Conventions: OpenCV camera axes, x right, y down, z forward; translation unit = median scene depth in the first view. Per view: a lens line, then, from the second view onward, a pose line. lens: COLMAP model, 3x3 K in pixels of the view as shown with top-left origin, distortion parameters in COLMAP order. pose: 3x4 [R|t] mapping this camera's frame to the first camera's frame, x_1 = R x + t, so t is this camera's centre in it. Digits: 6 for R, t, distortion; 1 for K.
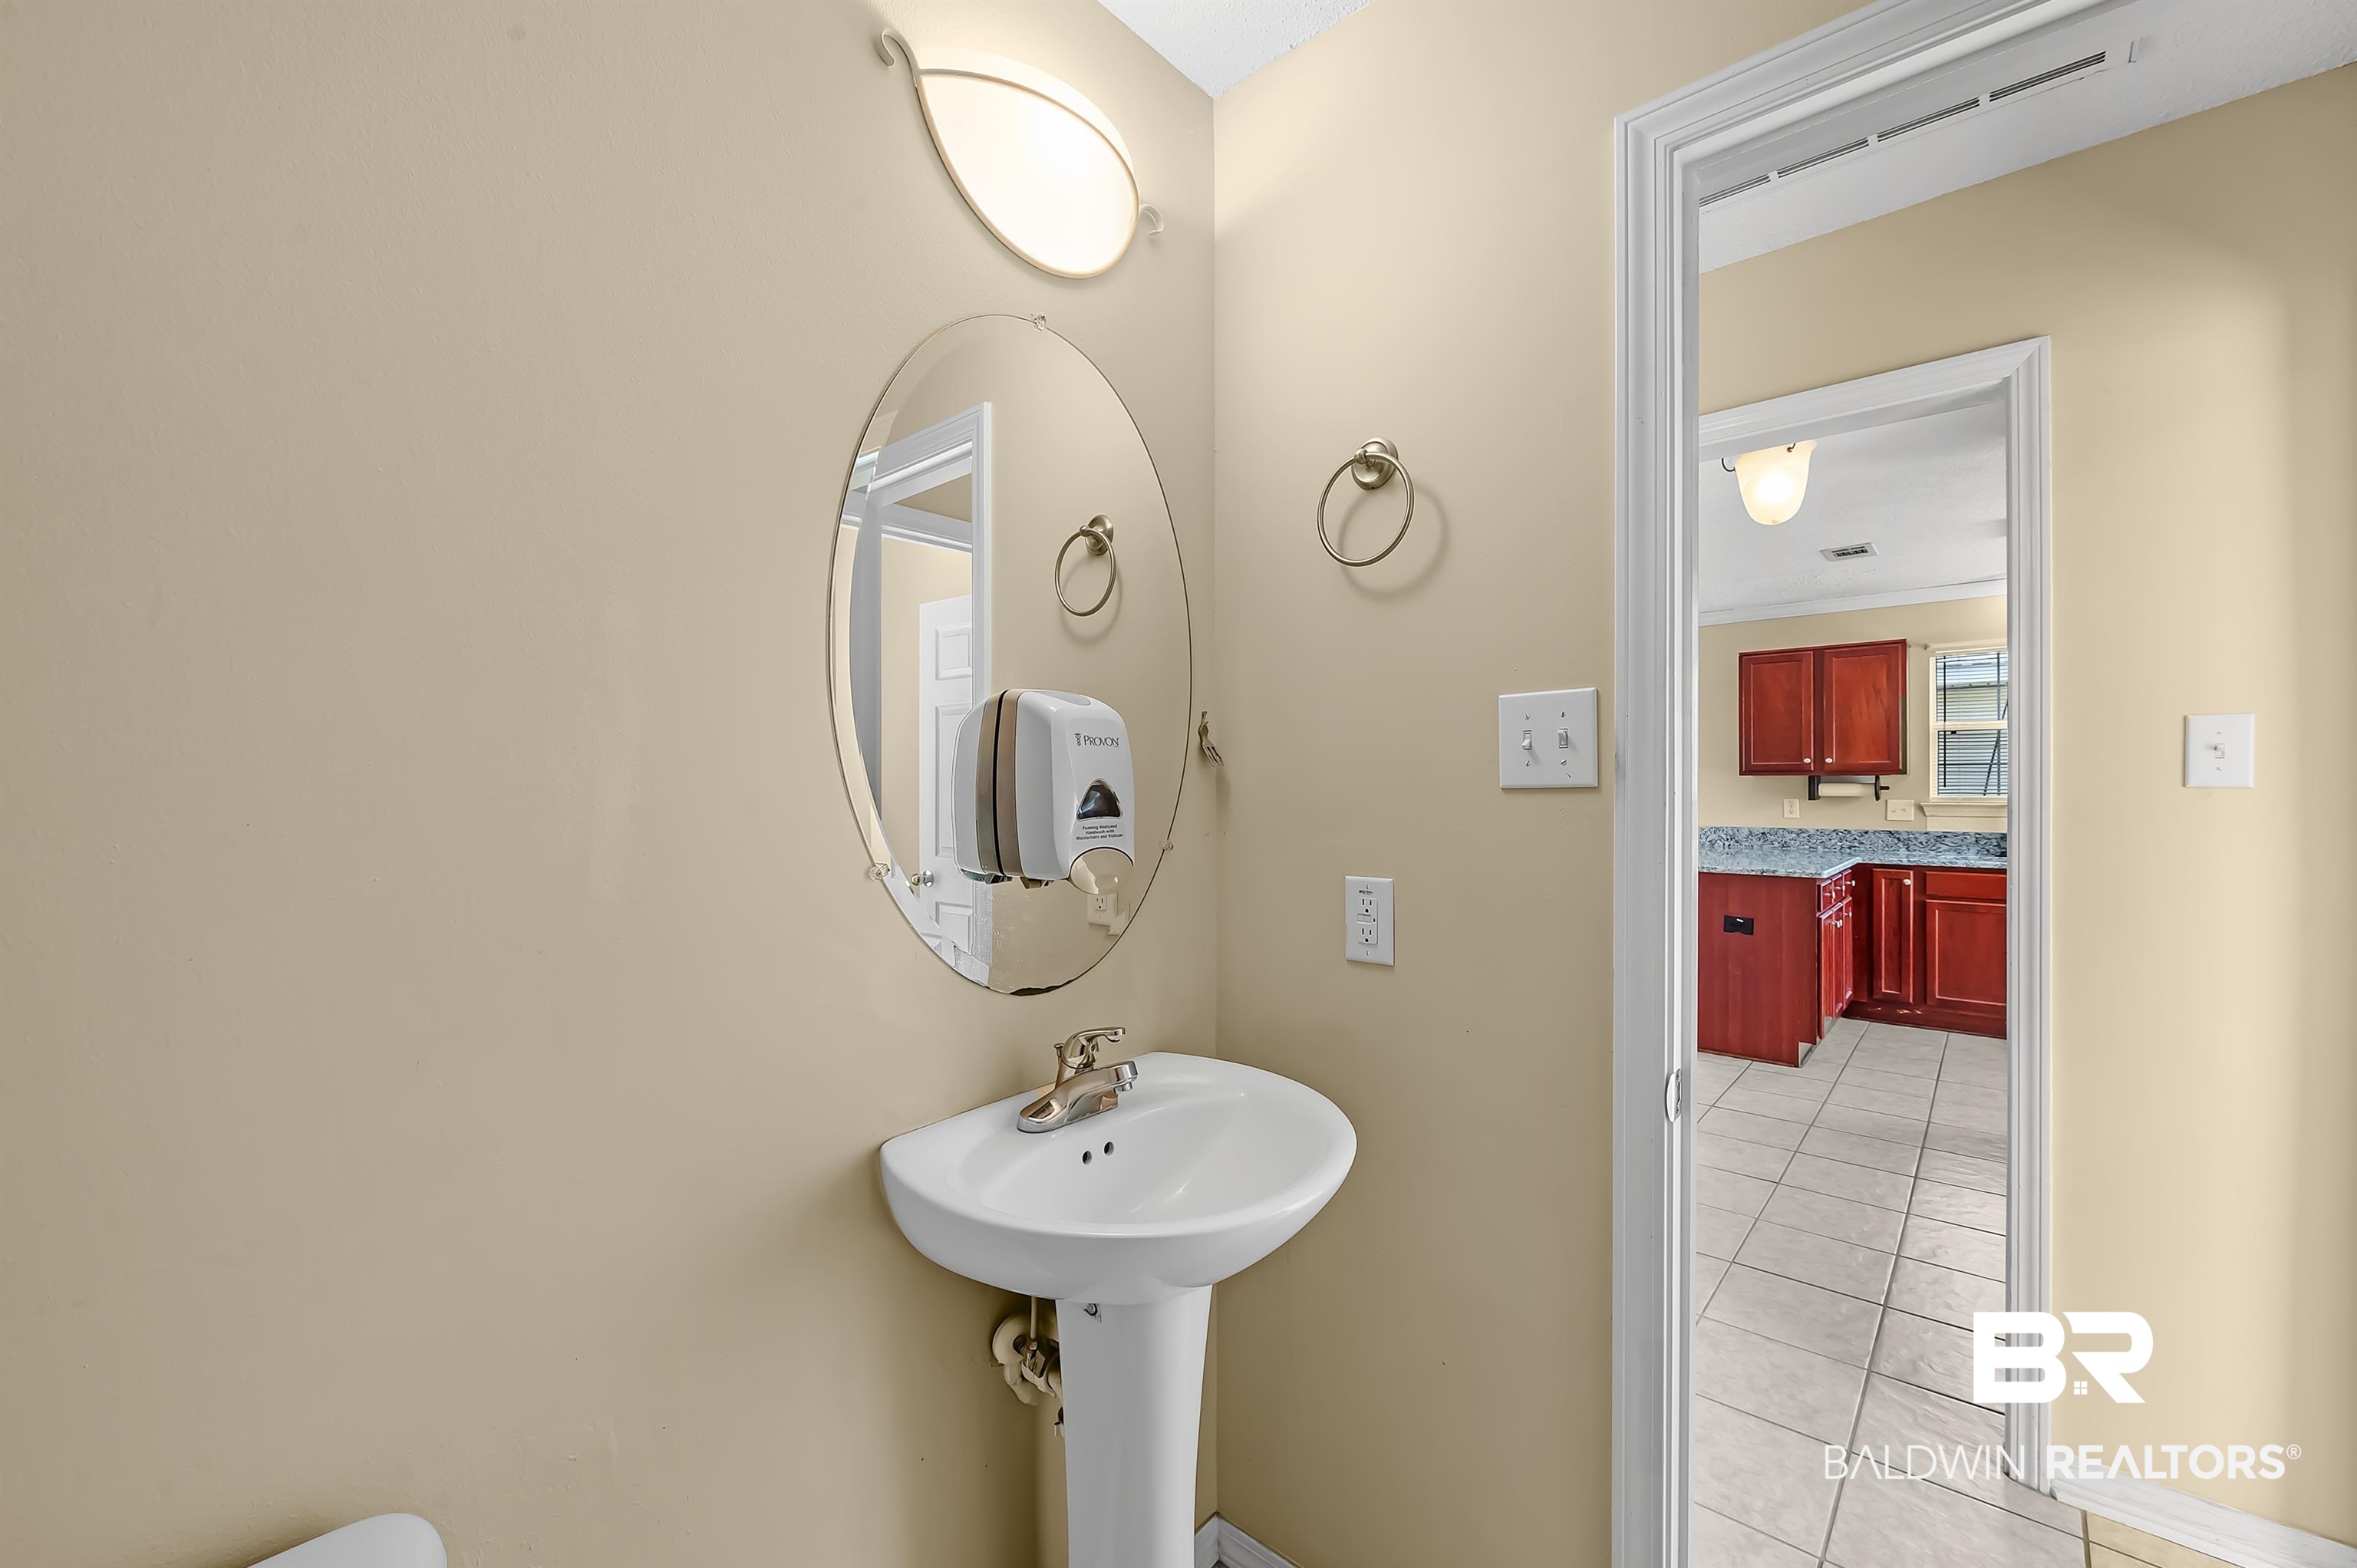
lens RADIAL K [[939.6, 0, 1177.4], [0, 939.6, 793.3], [0, 0, 1]] dist [-0.003434, -0.001121]
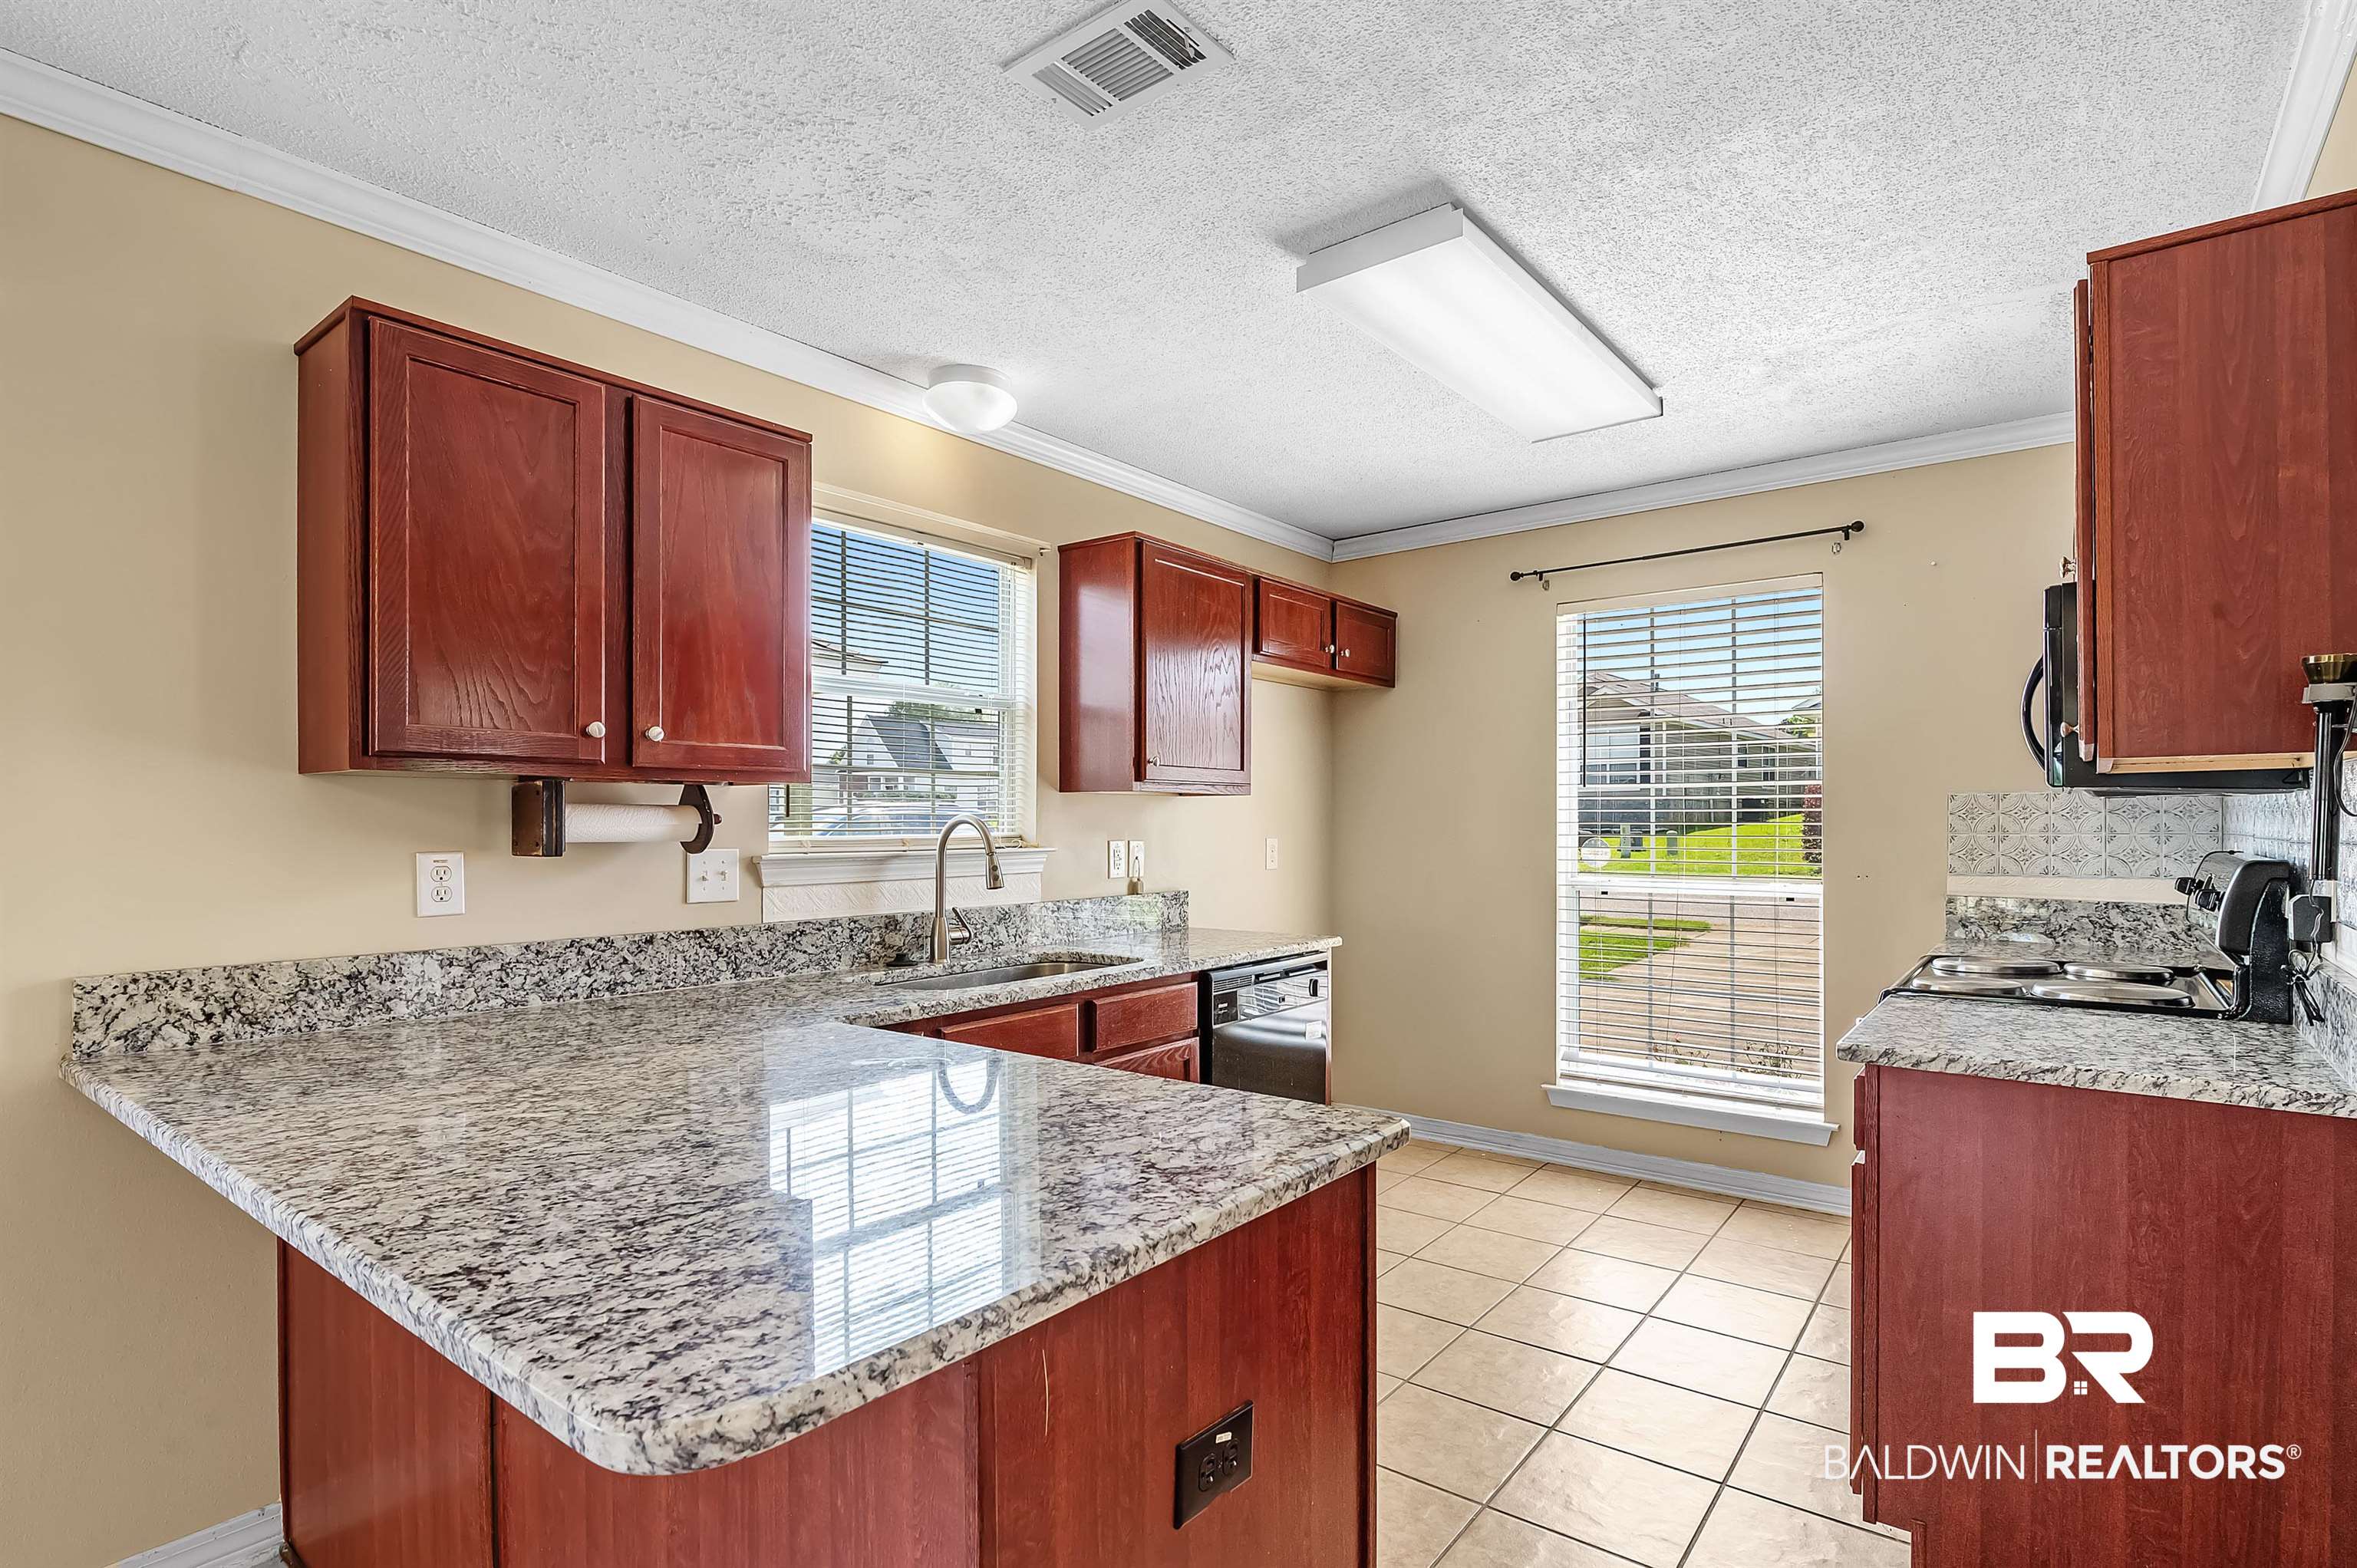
lens RADIAL K [[1148.7, 0, 1179.4], [0, 1148.7, 797.7], [0, 0, 1]] dist [0.000219, -0.000014]
pose [[-0.059202, 0.013222, 0.998158, 0.280197], [-0.003011, 0.999905, -0.013423, -0.007809], [-0.998241, -0.003800, -0.059156, 0.822748]]
